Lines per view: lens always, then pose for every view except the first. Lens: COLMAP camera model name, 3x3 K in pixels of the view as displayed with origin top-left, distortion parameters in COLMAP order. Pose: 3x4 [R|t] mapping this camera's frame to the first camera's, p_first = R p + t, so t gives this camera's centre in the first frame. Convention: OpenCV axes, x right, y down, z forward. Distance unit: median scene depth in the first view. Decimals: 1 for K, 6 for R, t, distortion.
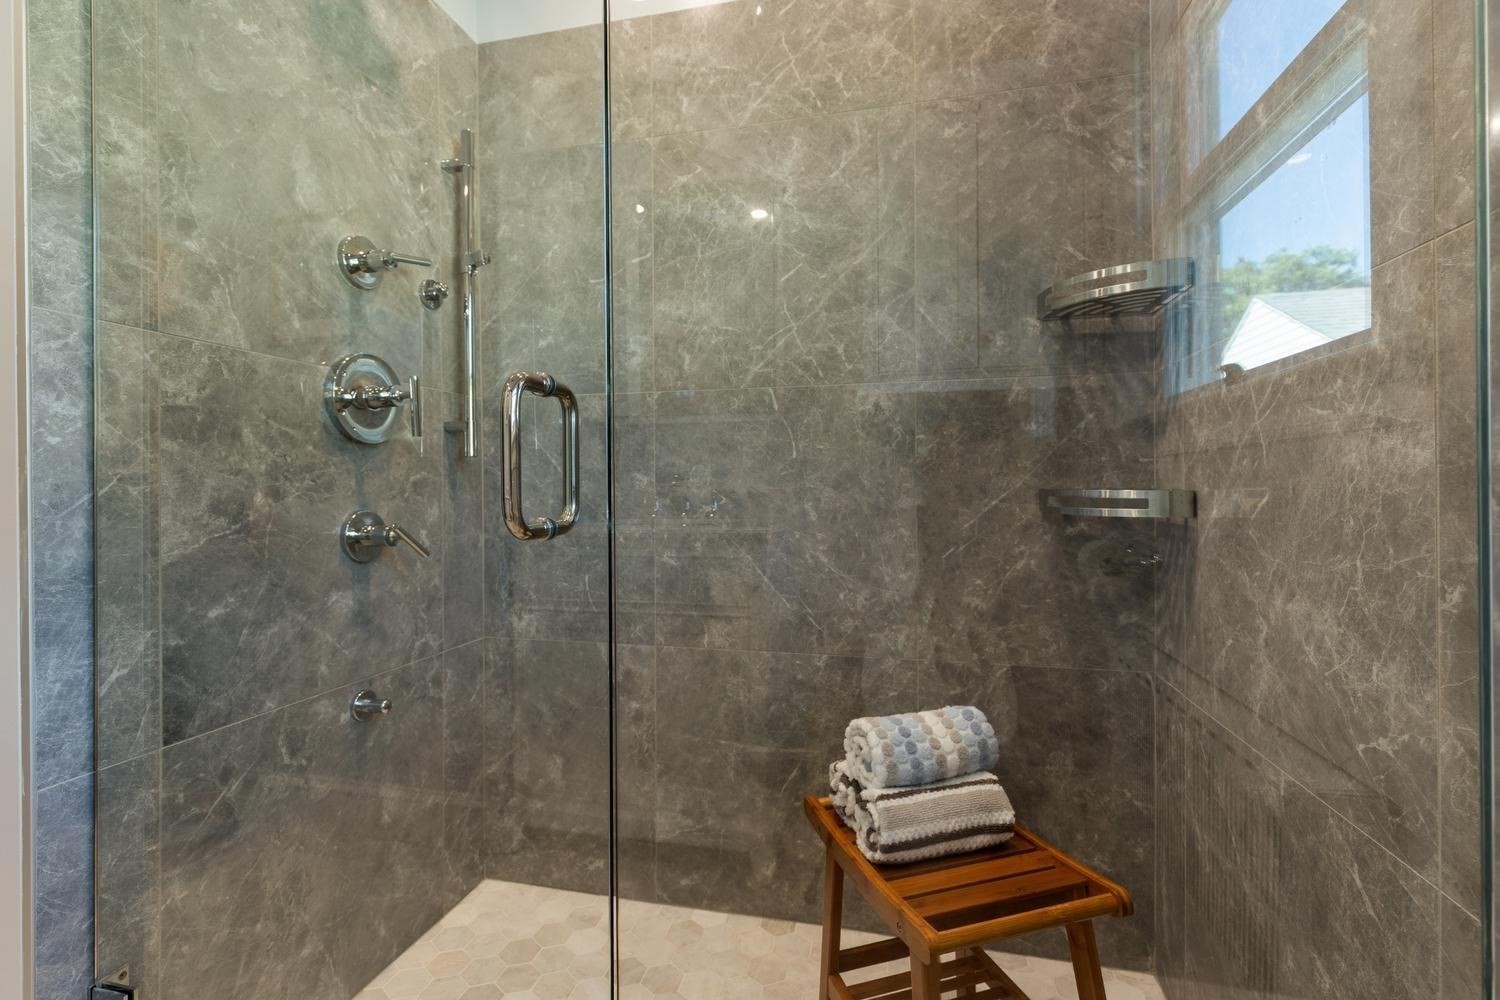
lens RADIAL K [[678.3, 0, 748.0], [0, 678.3, 492.2], [0, 0, 1]] dist [0.004806, 0.000362]
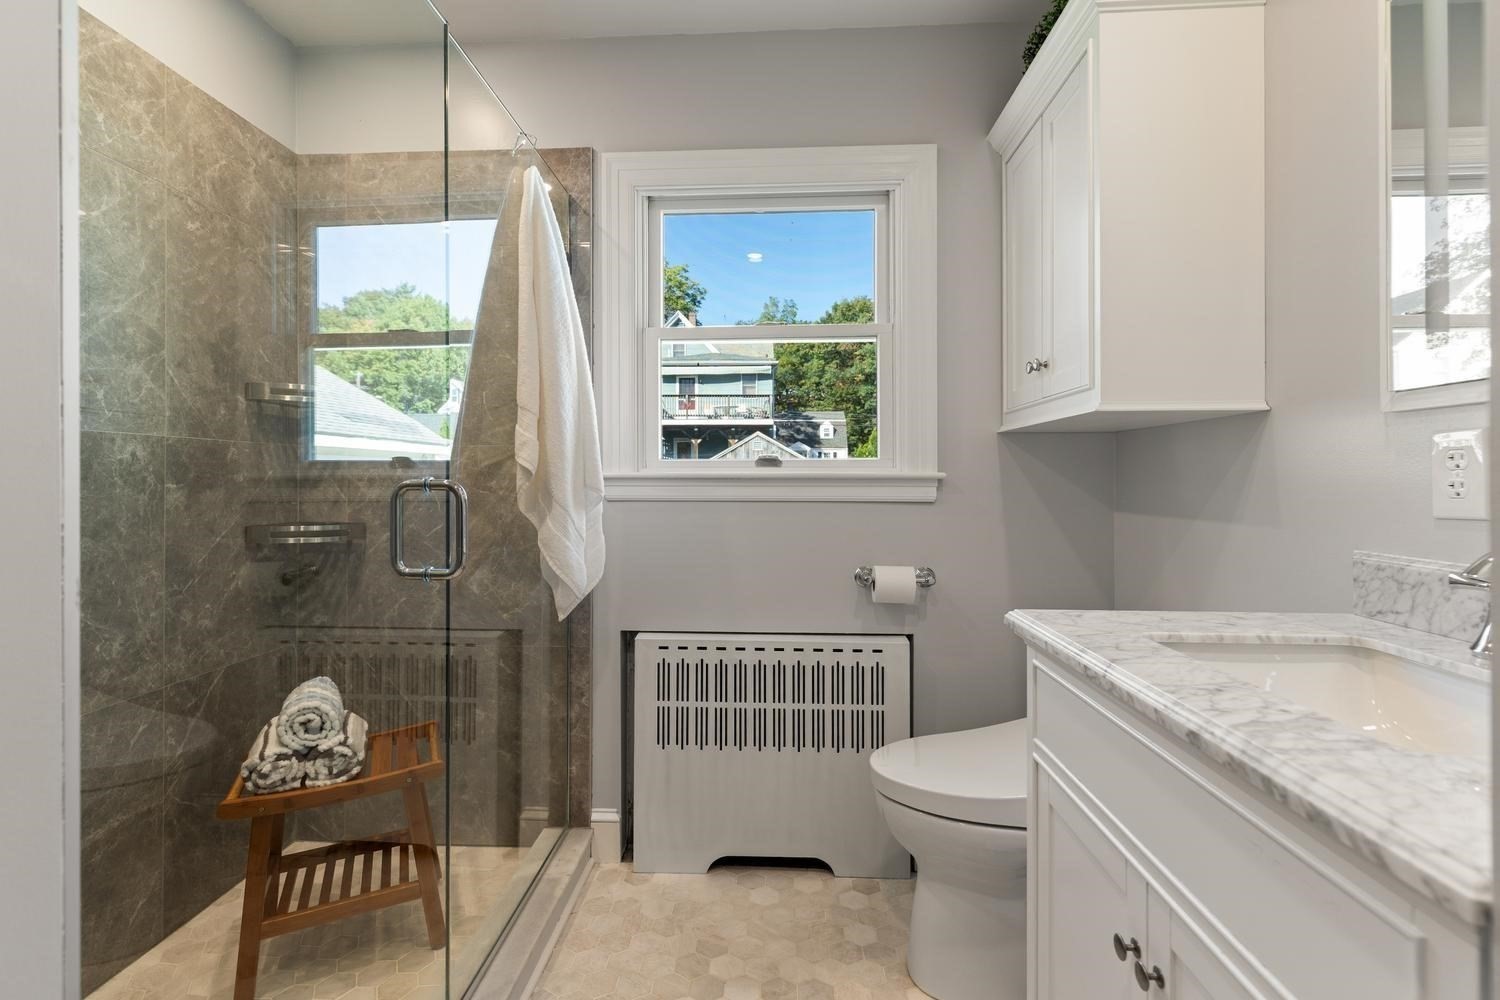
lens RADIAL K [[678.3, 0, 747.6], [0, 678.3, 489.7], [0, 0, 1]] dist [0.004806, 0.000362]
pose [[-0.191813, -0.008214, 0.981397, -1.024211], [0.003353, 0.999954, 0.009024, -0.081603], [-0.981426, 0.005021, -0.191776, 0.281418]]
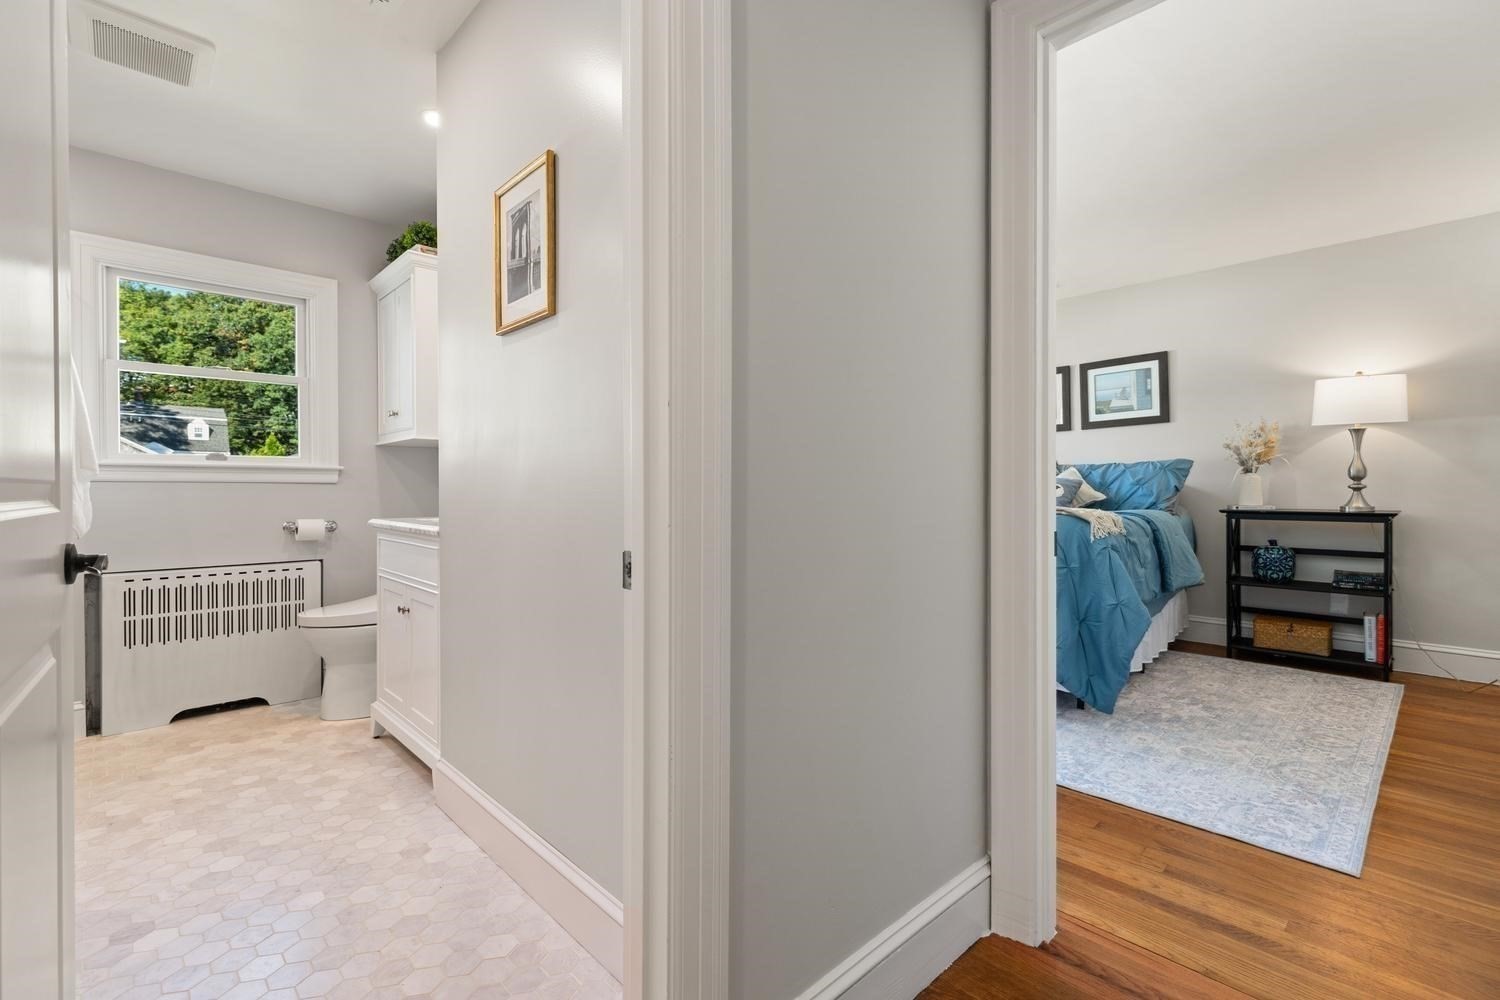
lens RADIAL K [[678.3, 0, 737.9], [0, 678.3, 486.0], [0, 0, 1]] dist [0.004806, 0.000362]
pose [[-0.834318, 0.011625, 0.551161, -2.157040], [0.008261, 0.999929, -0.008586, -0.007738], [-0.551222, -0.002610, -0.834354, 0.822308]]
